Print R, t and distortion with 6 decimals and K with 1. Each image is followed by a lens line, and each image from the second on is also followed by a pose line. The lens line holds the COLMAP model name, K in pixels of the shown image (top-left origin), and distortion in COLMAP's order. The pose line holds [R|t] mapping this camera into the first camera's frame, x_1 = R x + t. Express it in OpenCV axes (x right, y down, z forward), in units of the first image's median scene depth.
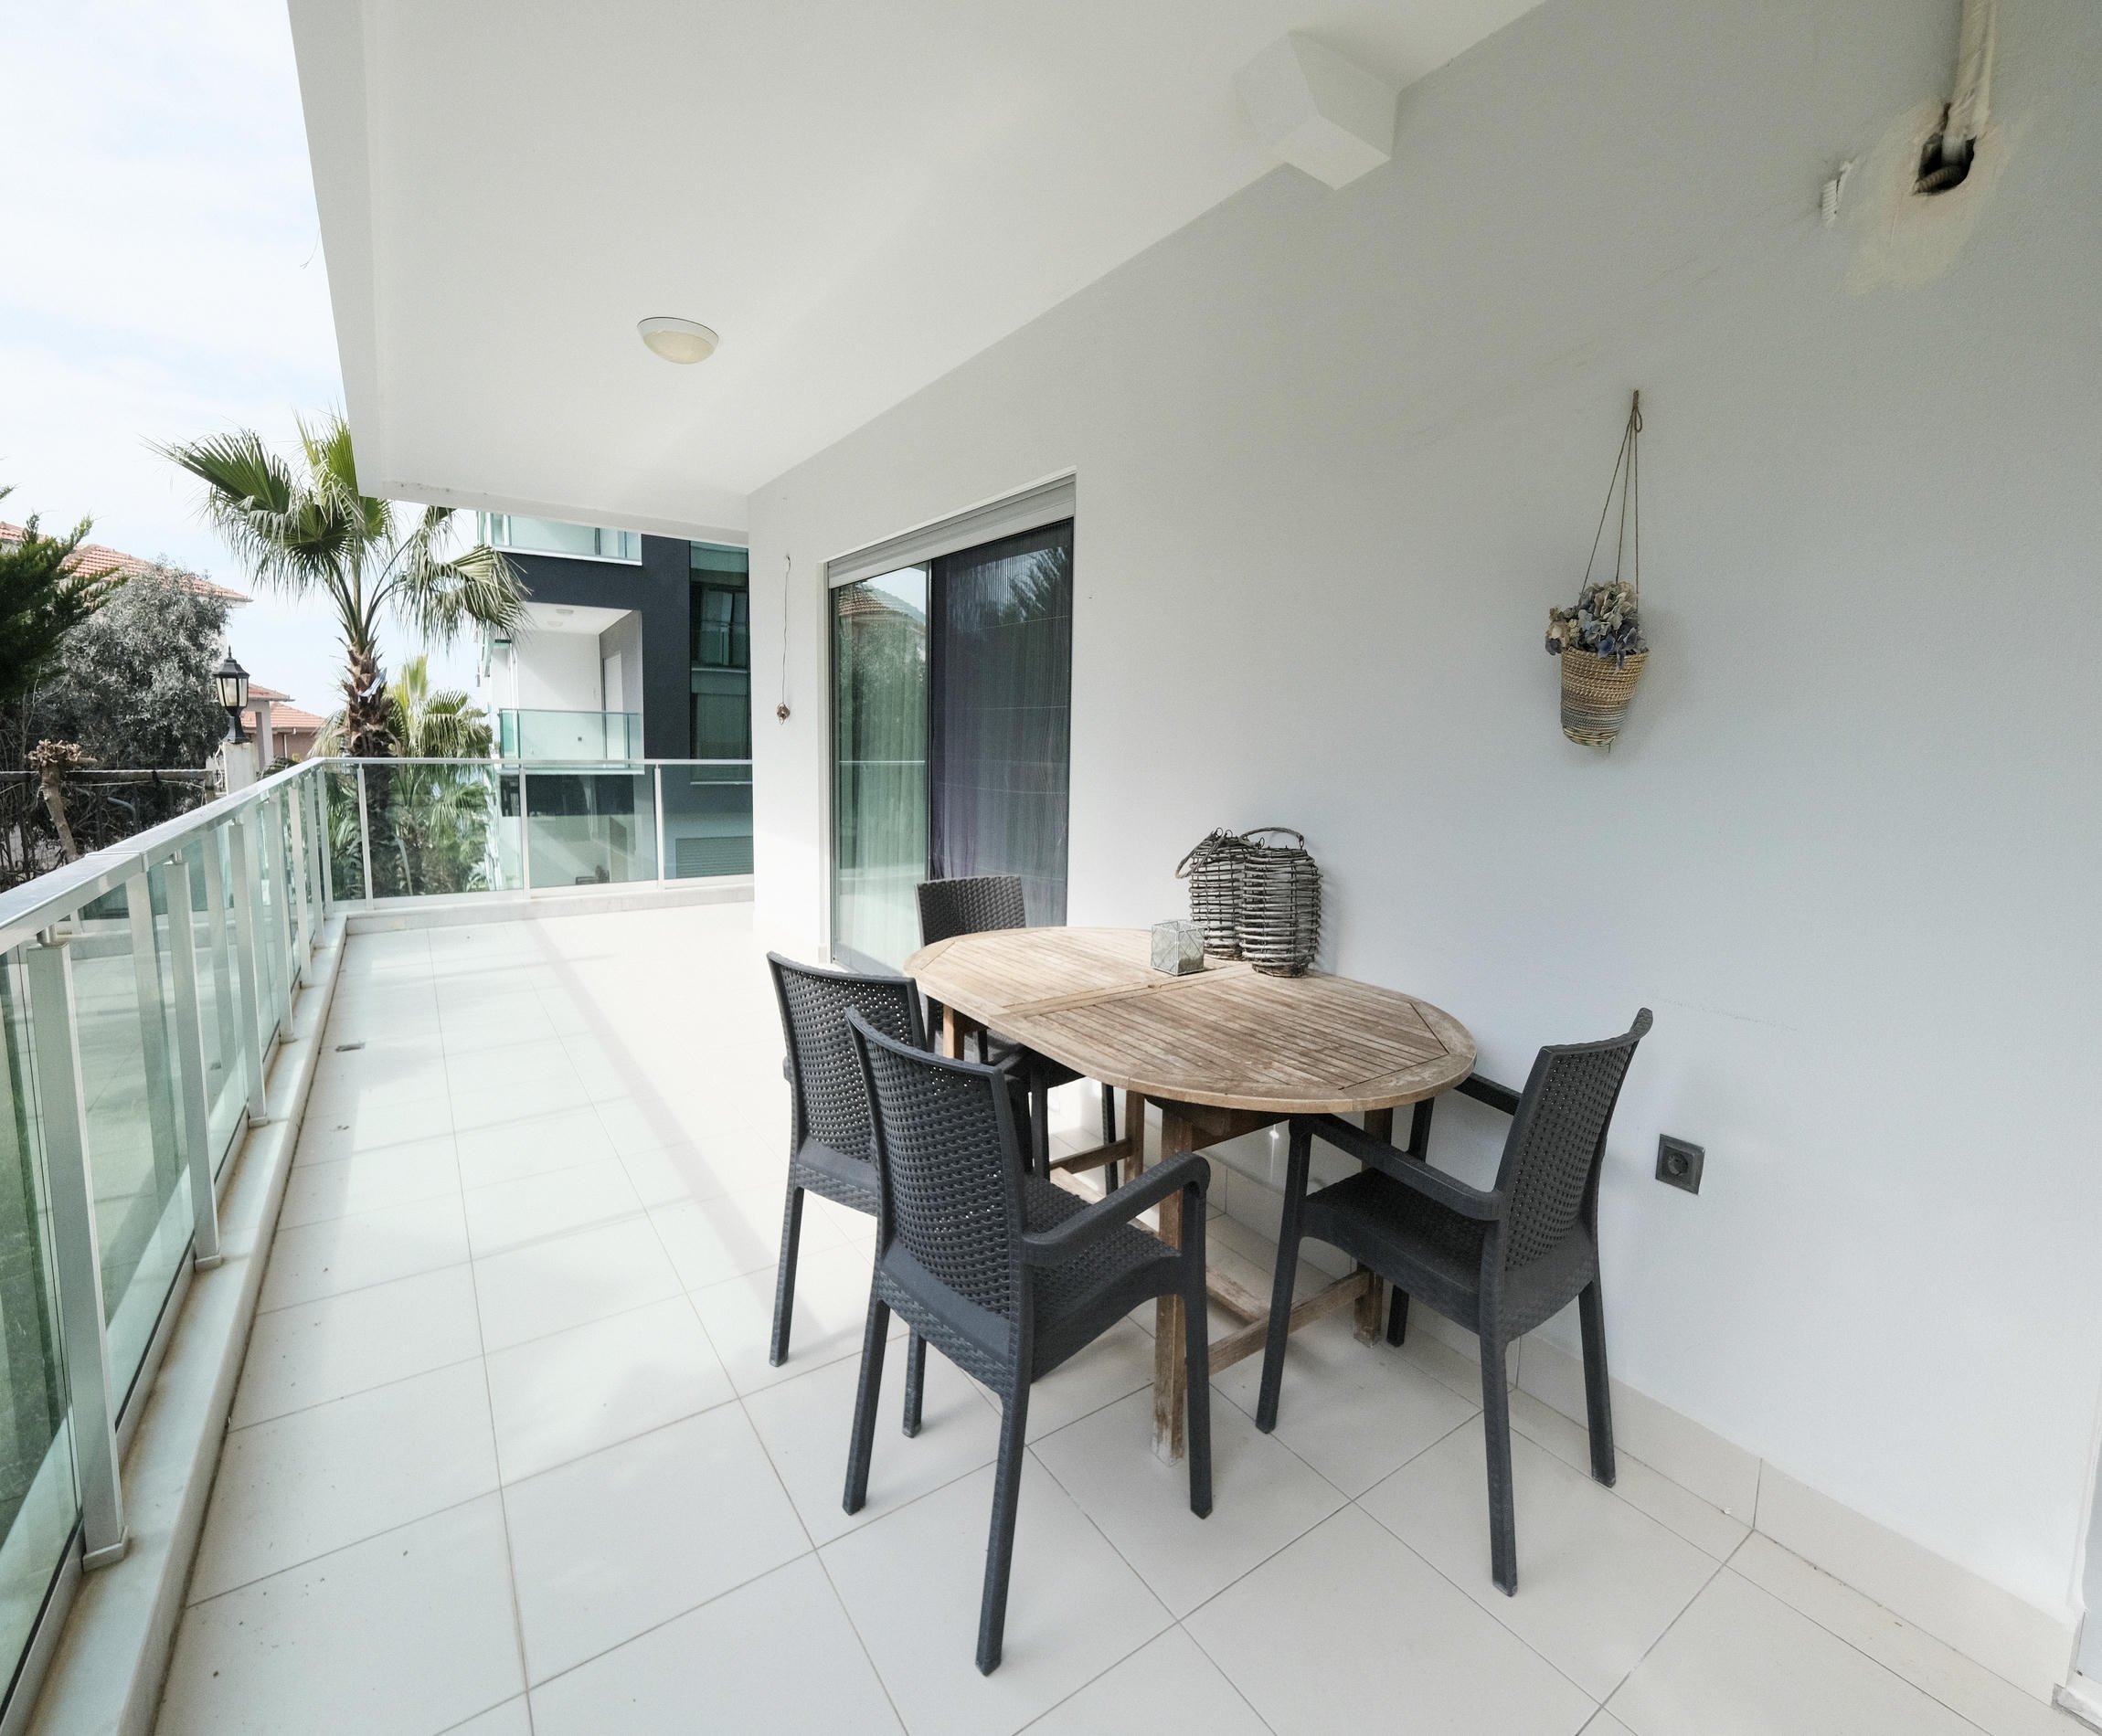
lens RADIAL K [[936.2, 0, 1046.6], [0, 936.2, 855.6], [0, 0, 1]] dist [0.004839, -0.002210]
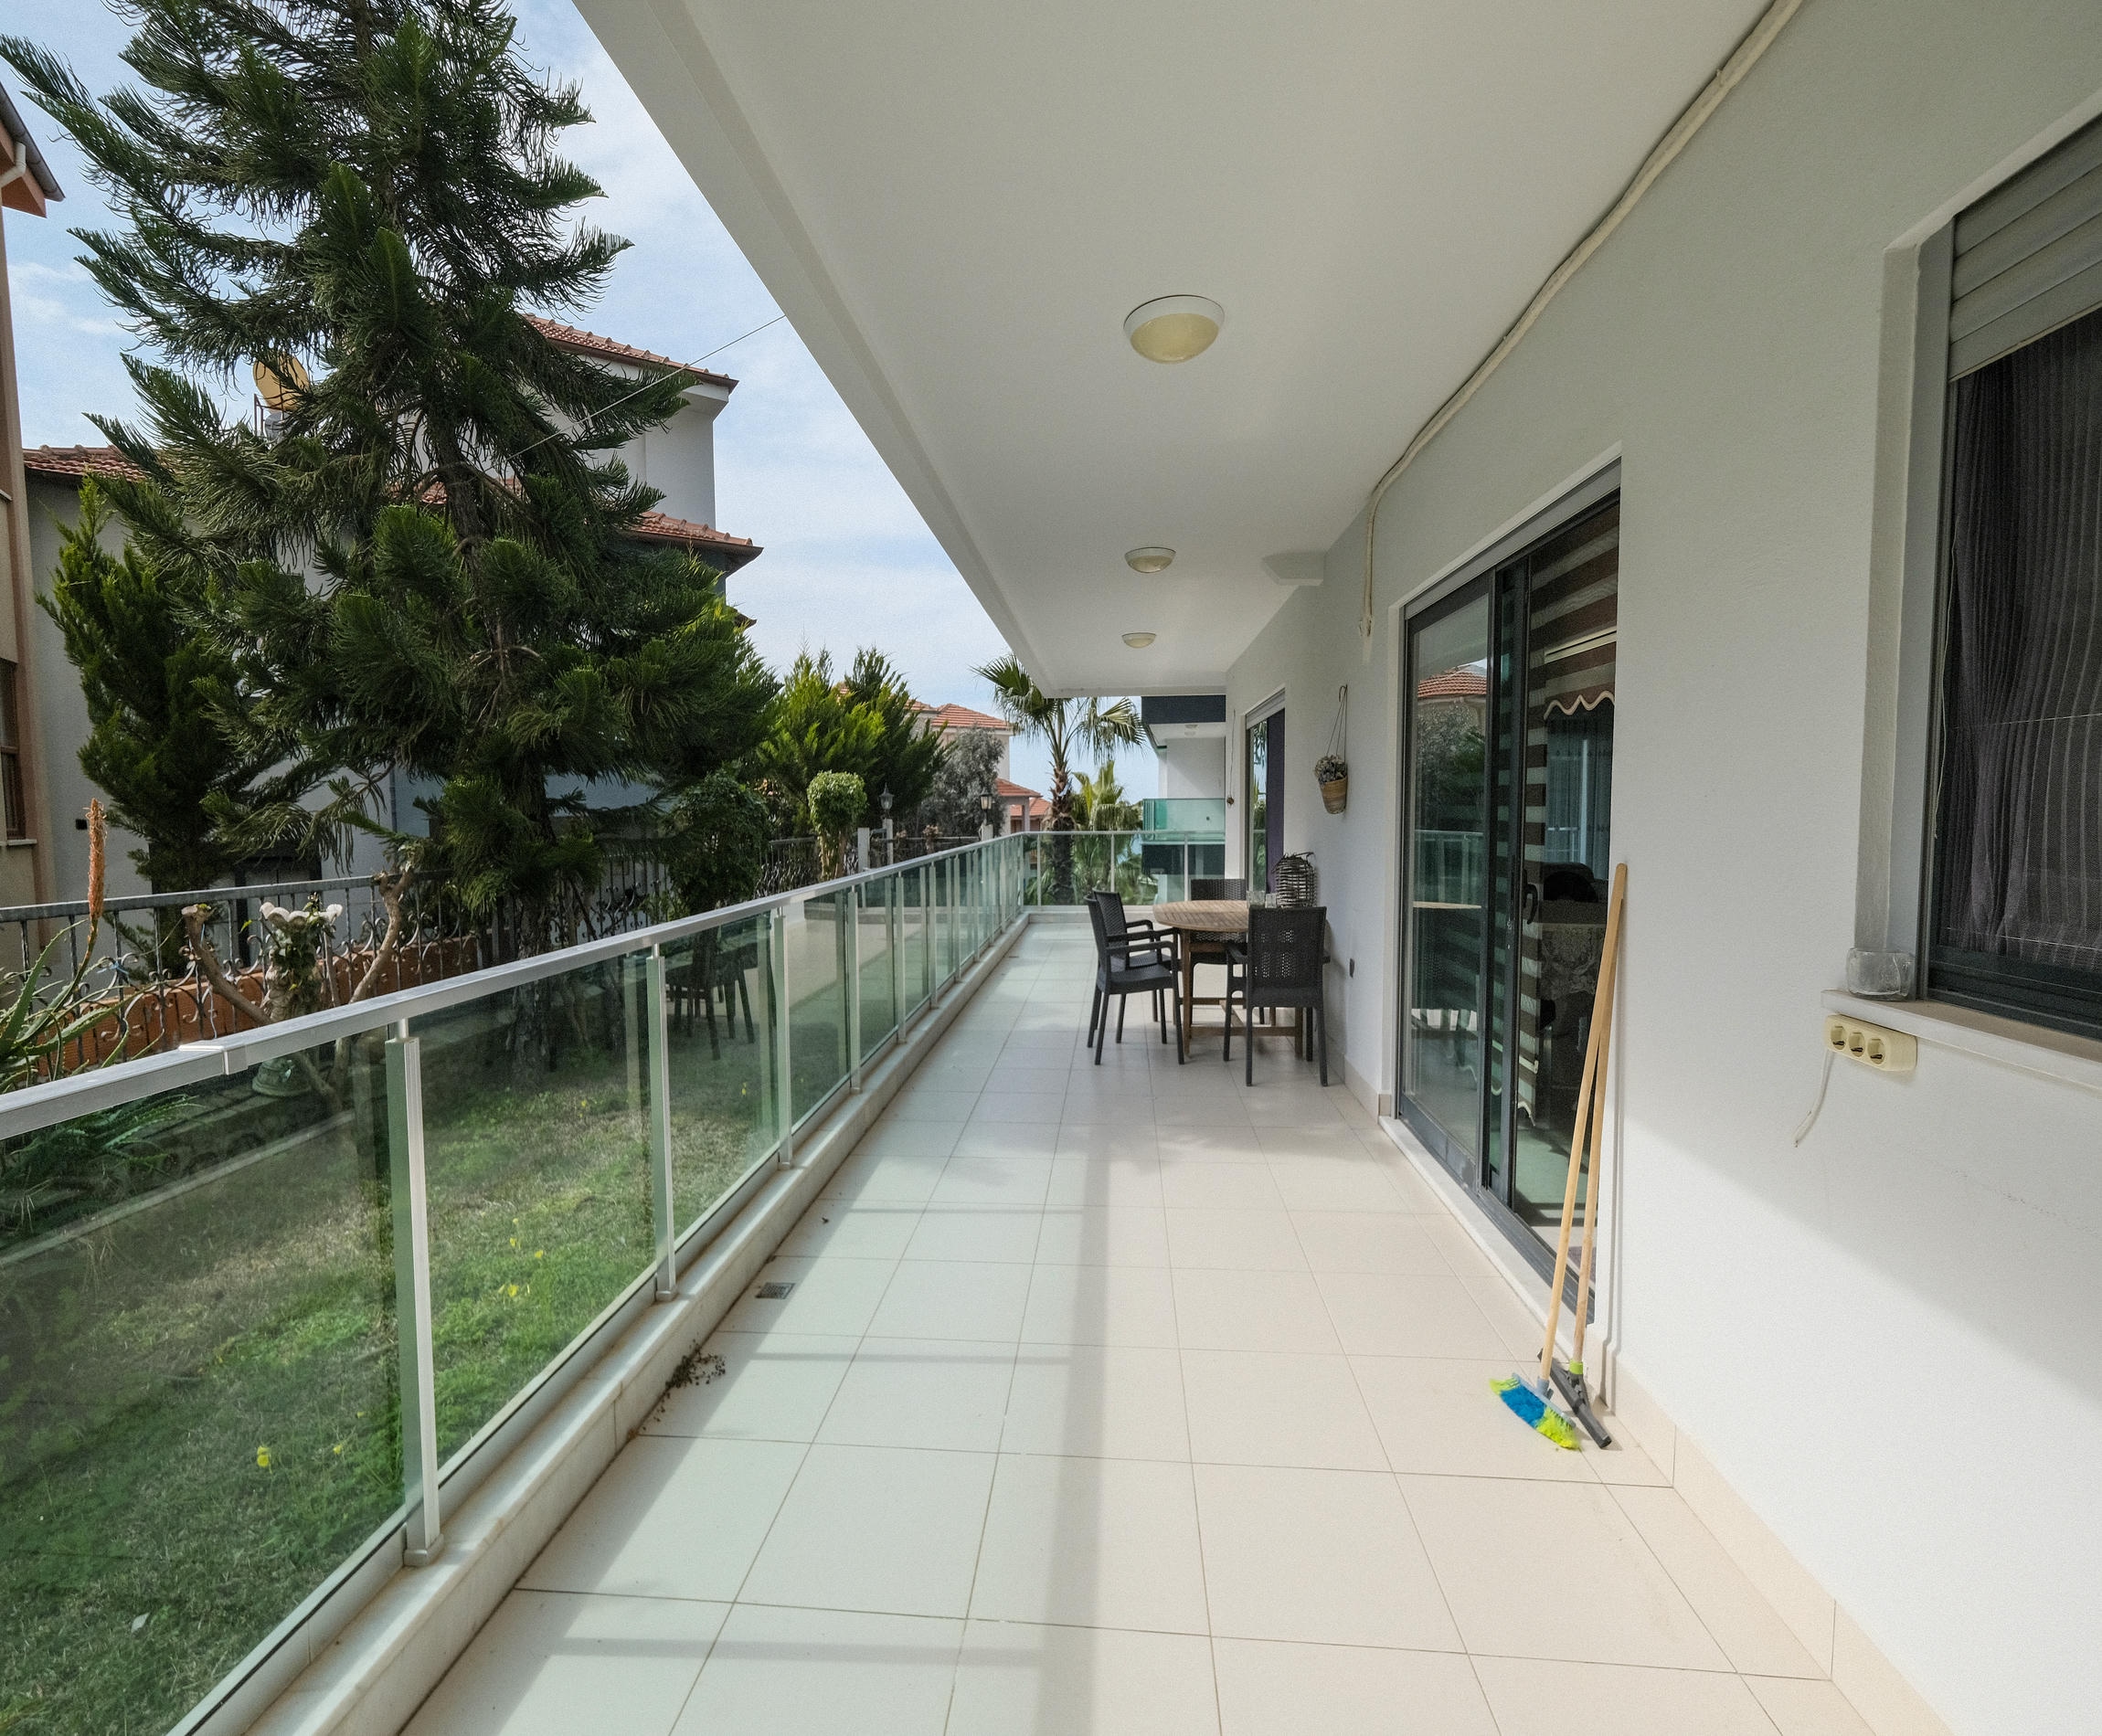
lens RADIAL K [[936.2, 0, 1052.7], [0, 936.2, 870.5], [0, 0, 1]] dist [0.004839, -0.002210]
pose [[0.781061, 0.013866, -0.624301, 0.309923], [-0.053079, 0.997609, -0.044249, 0.037040], [0.622195, 0.067699, 0.779930, -0.301176]]
